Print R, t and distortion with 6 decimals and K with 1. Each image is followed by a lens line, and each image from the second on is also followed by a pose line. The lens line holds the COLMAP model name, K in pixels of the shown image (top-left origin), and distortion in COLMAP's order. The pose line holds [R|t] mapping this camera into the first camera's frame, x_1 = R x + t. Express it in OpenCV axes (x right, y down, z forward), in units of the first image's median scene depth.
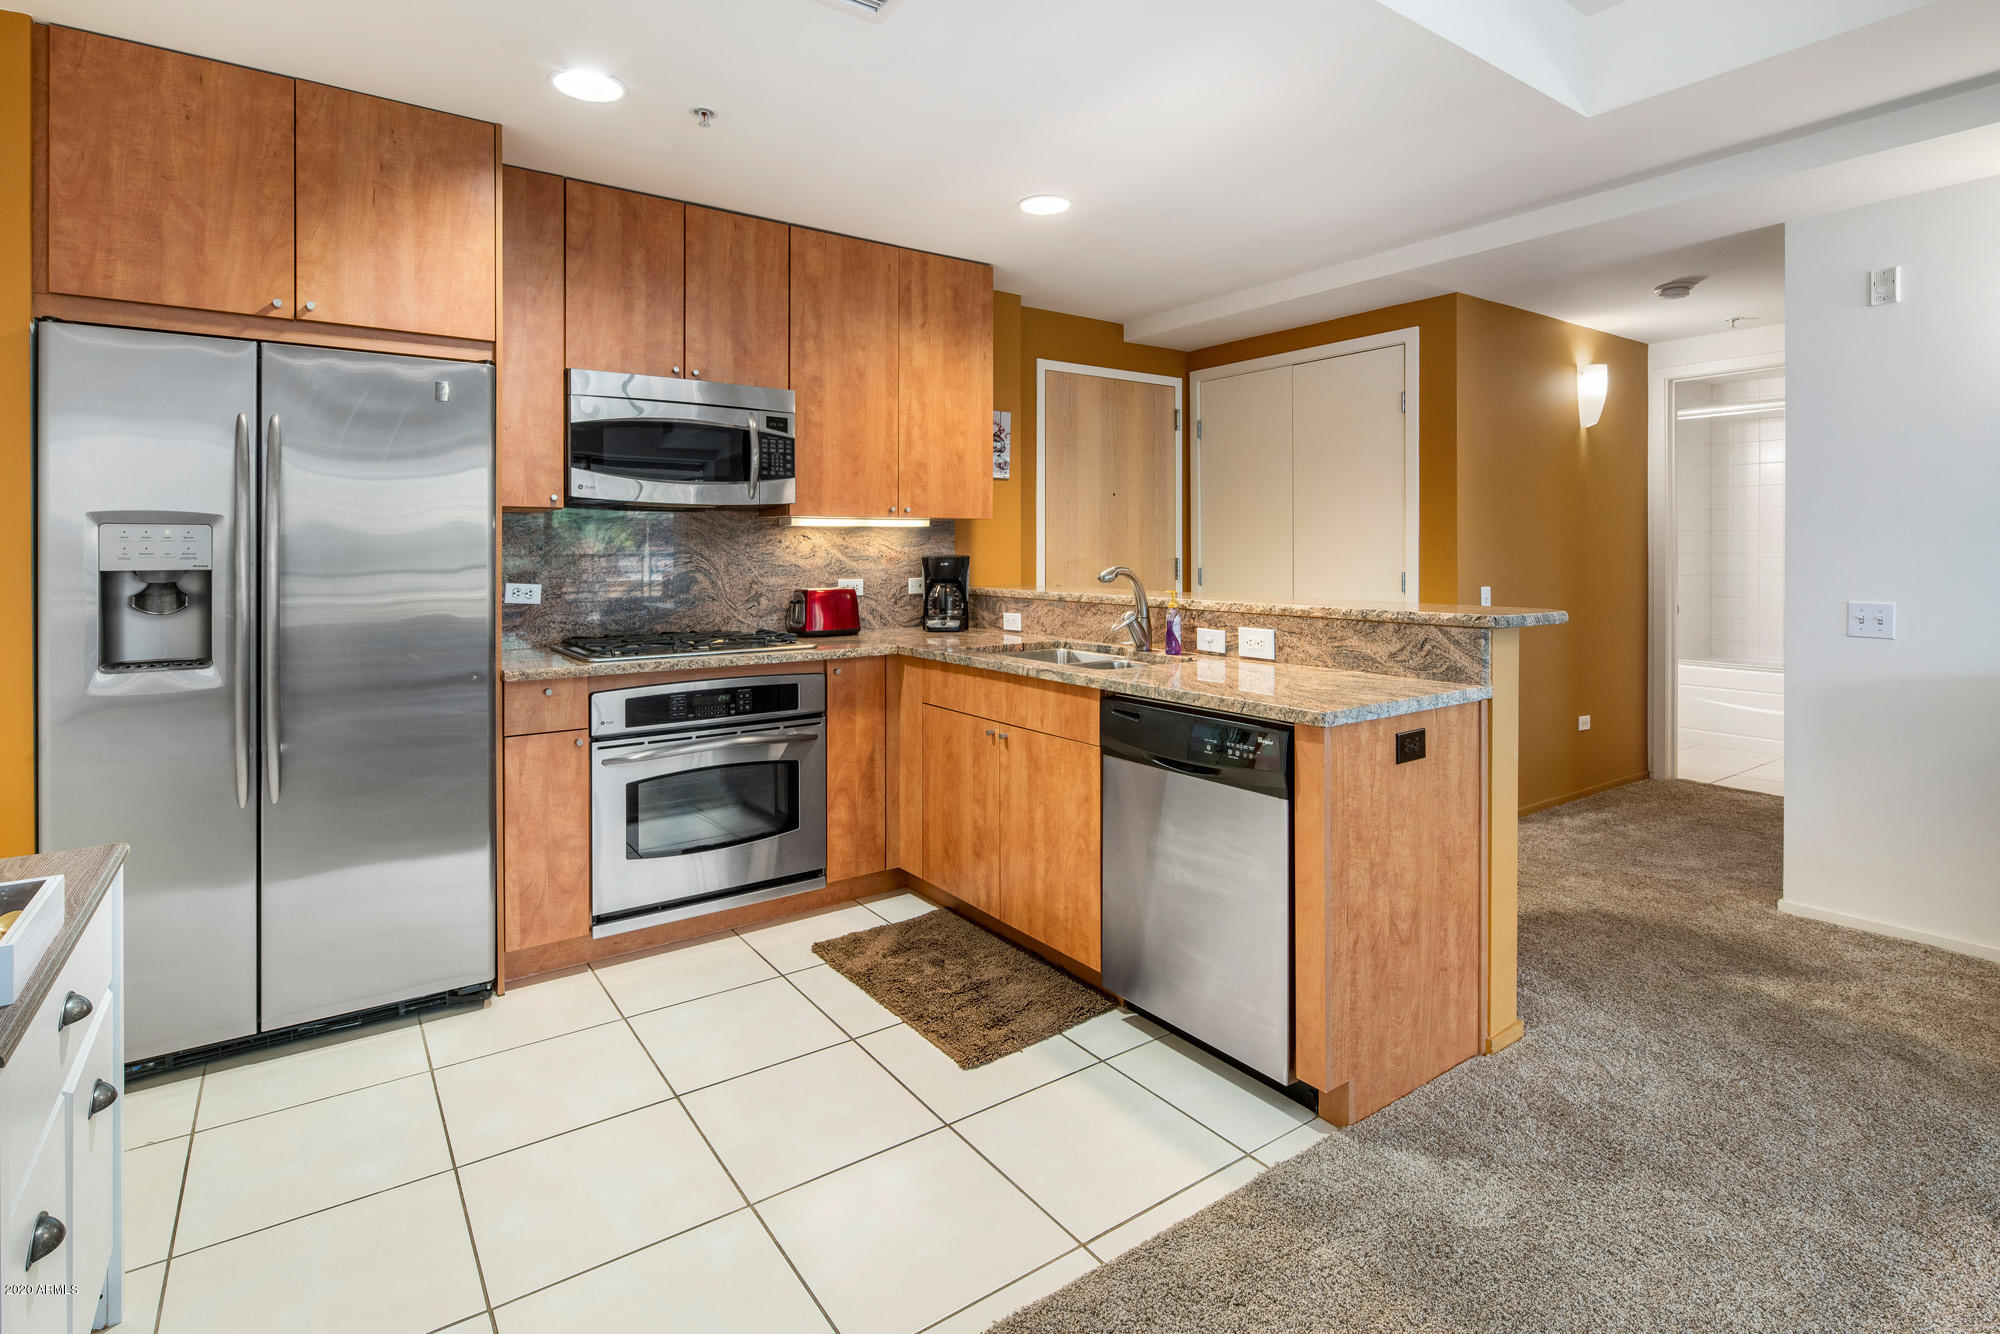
lens RADIAL K [[981.9, 0, 995.6], [0, 981.9, 553.5], [0, 0, 1]] dist [0.002304, -0.003894]
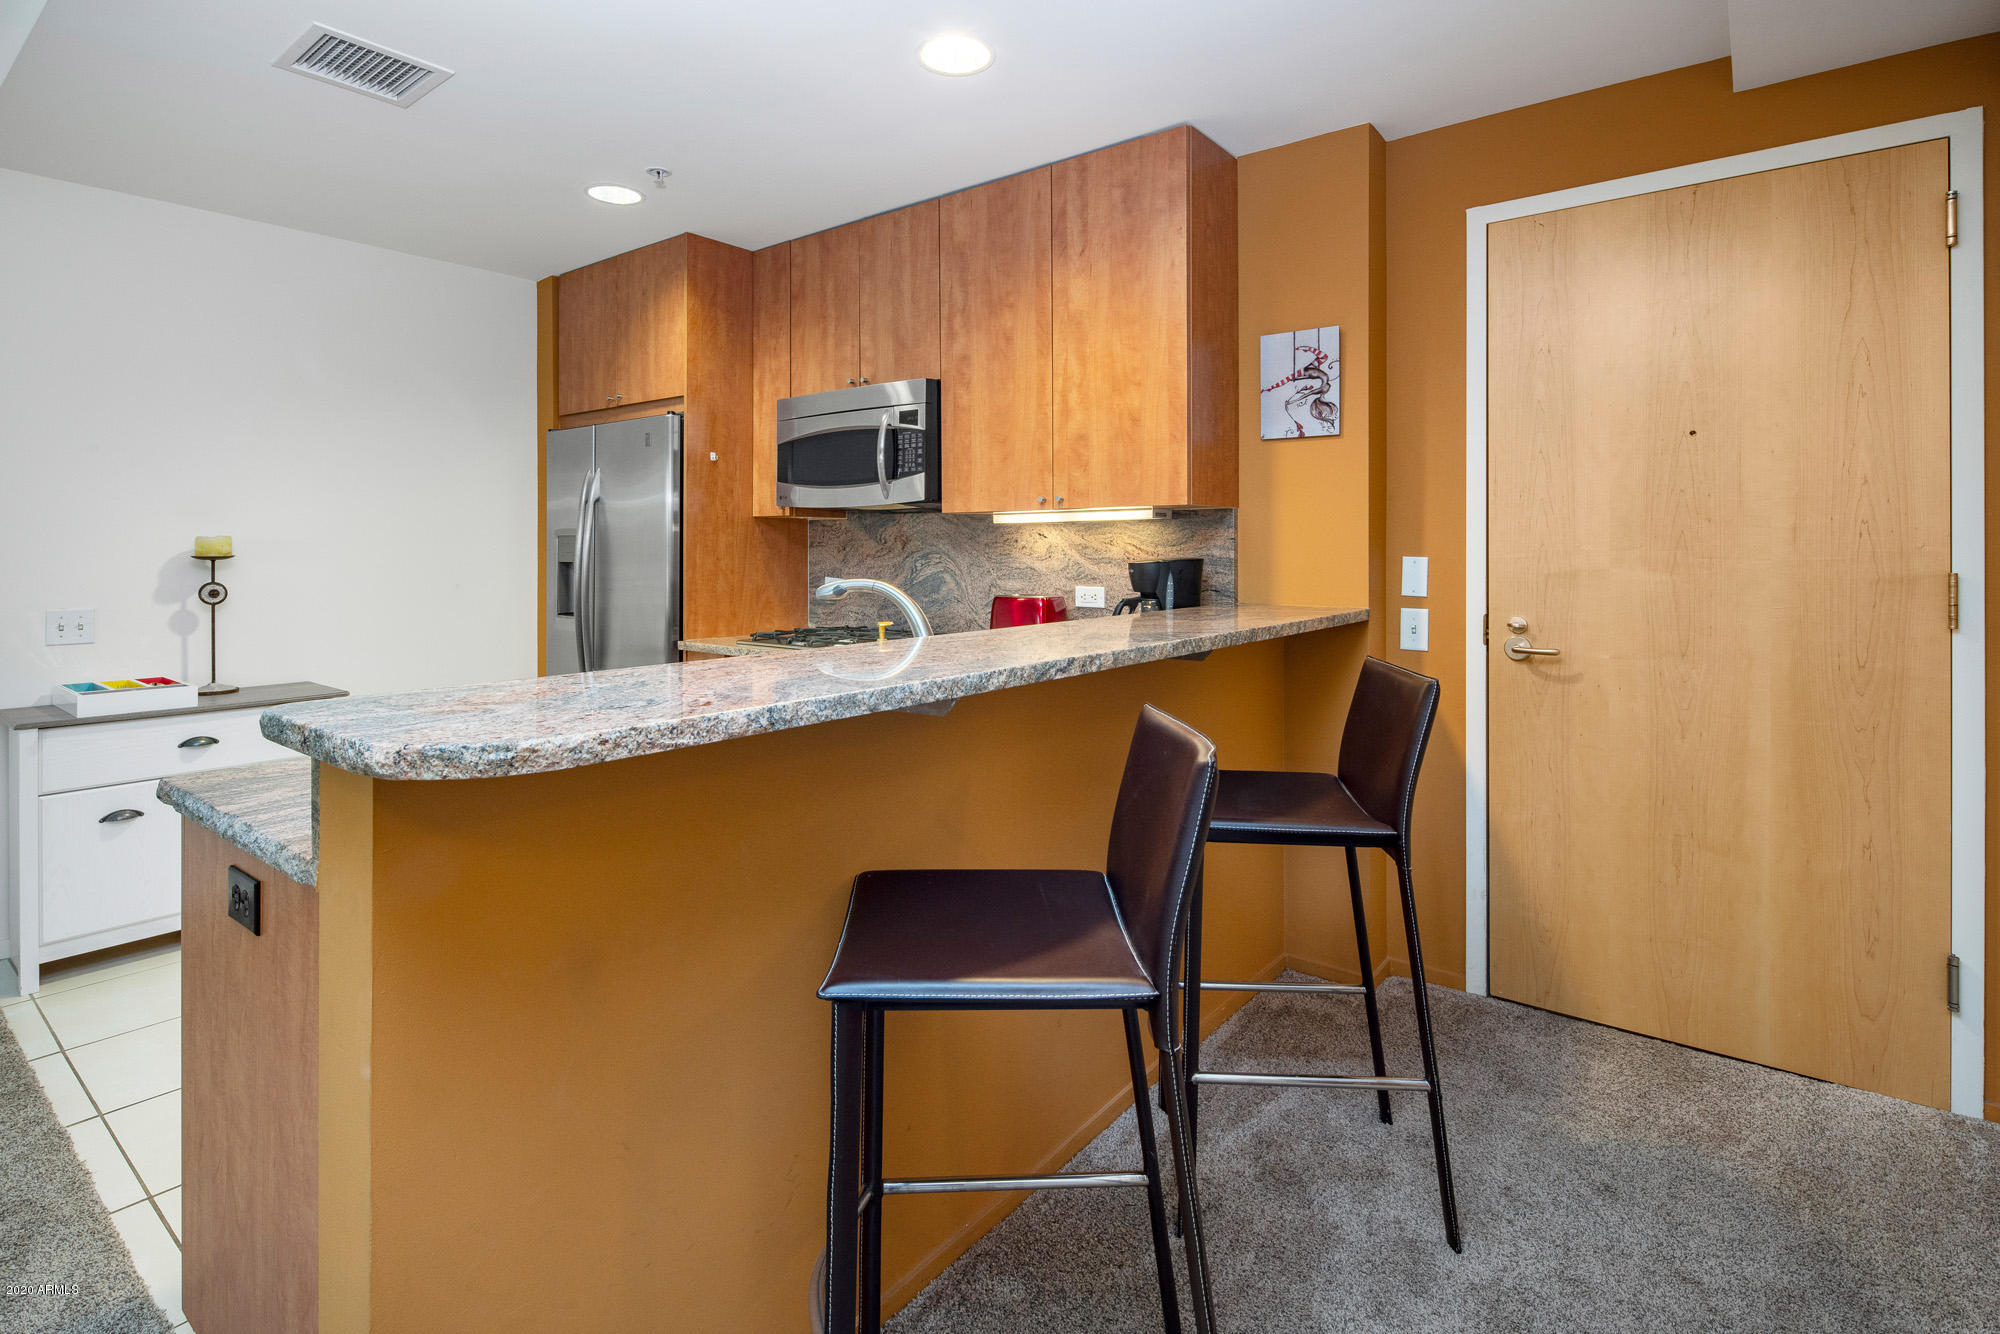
lens RADIAL K [[981.9, 0, 976.1], [0, 981.9, 542.3], [0, 0, 1]] dist [0.002304, -0.003894]
pose [[0.271221, -0.002878, -0.962513, 0.756578], [-0.001232, 0.999994, -0.003337, -0.009454], [0.962516, 0.002091, 0.271215, 0.866480]]
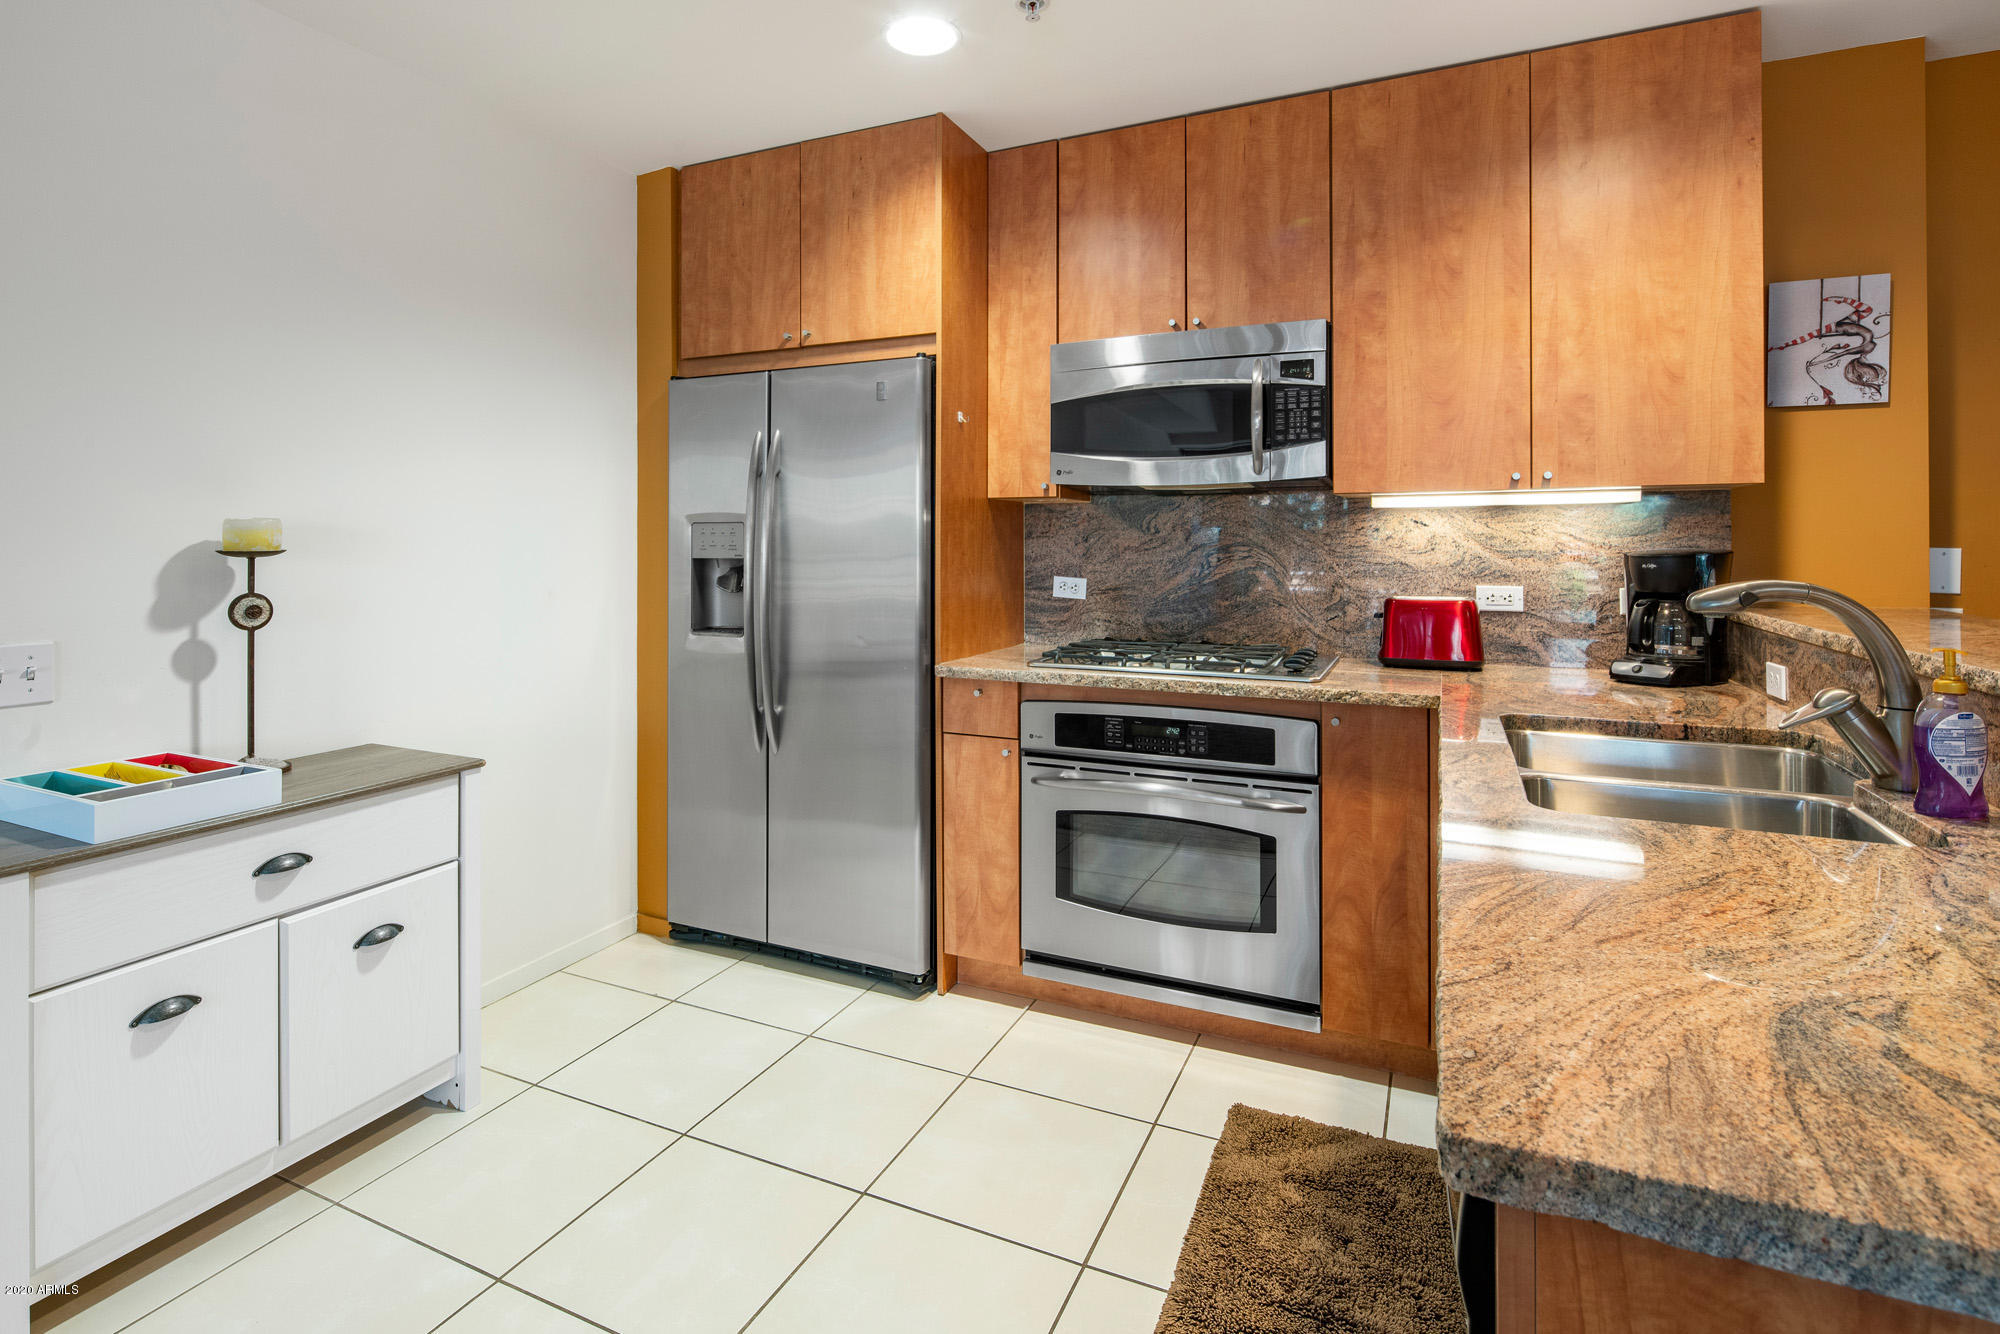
lens RADIAL K [[981.9, 0, 976.8], [0, 981.9, 536.4], [0, 0, 1]] dist [0.002304, -0.003894]
pose [[0.487585, -0.004501, -0.873064, 0.320994], [-0.001210, 0.999982, -0.005831, -0.003440], [0.873075, 0.003900, 0.487571, 0.468724]]
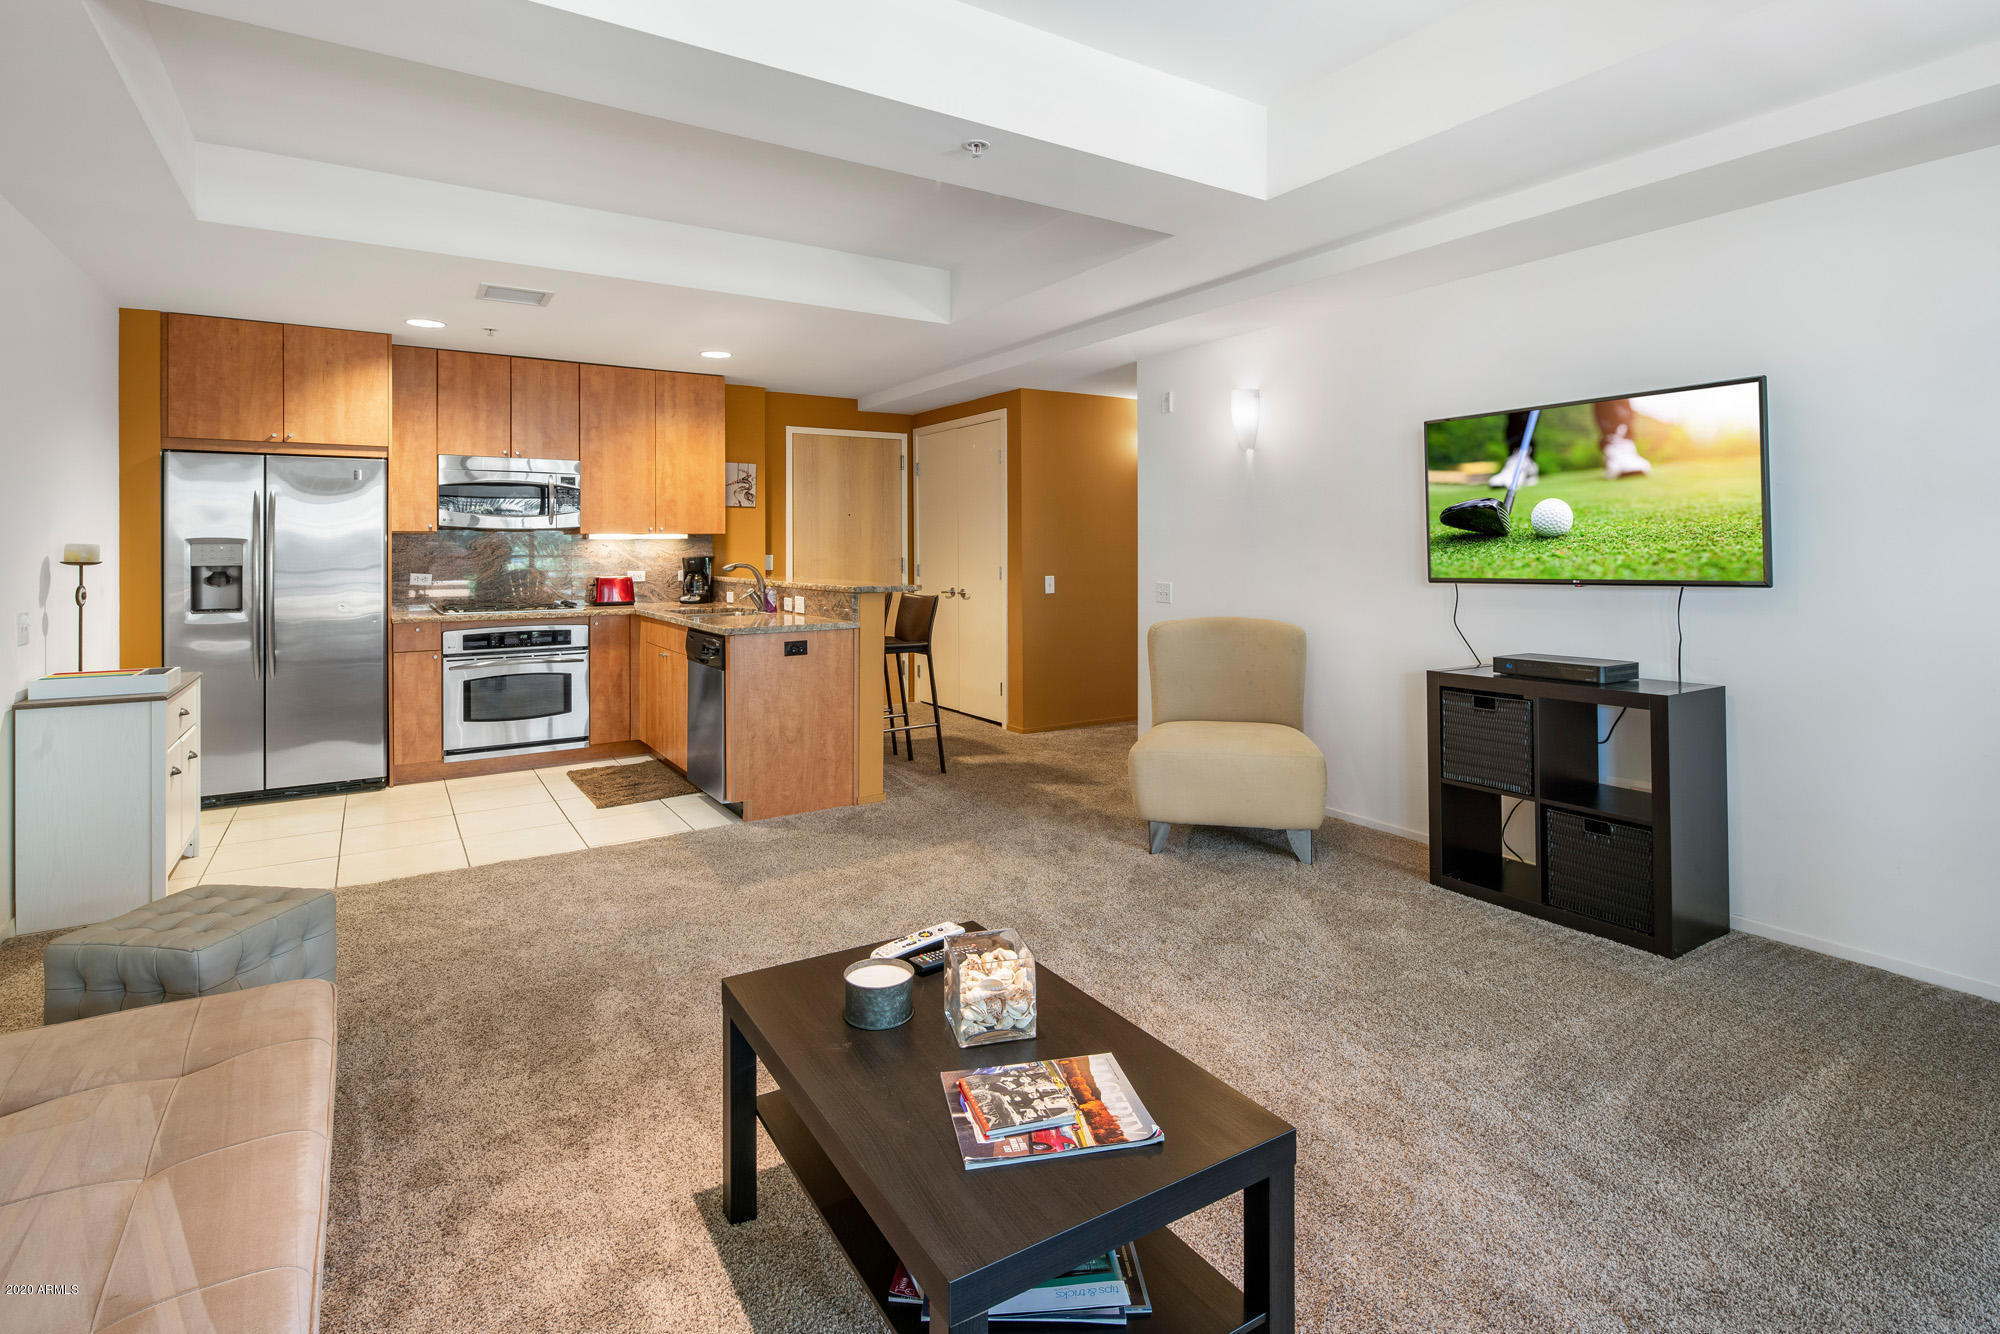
lens RADIAL K [[981.9, 0, 1006.1], [0, 981.9, 547.7], [0, 0, 1]] dist [0.002304, -0.003894]
pose [[0.999045, -0.003277, -0.043574, 0.666764], [0.003074, 0.999984, -0.004729, -0.004467], [0.043589, 0.004590, 0.999039, -0.739893]]
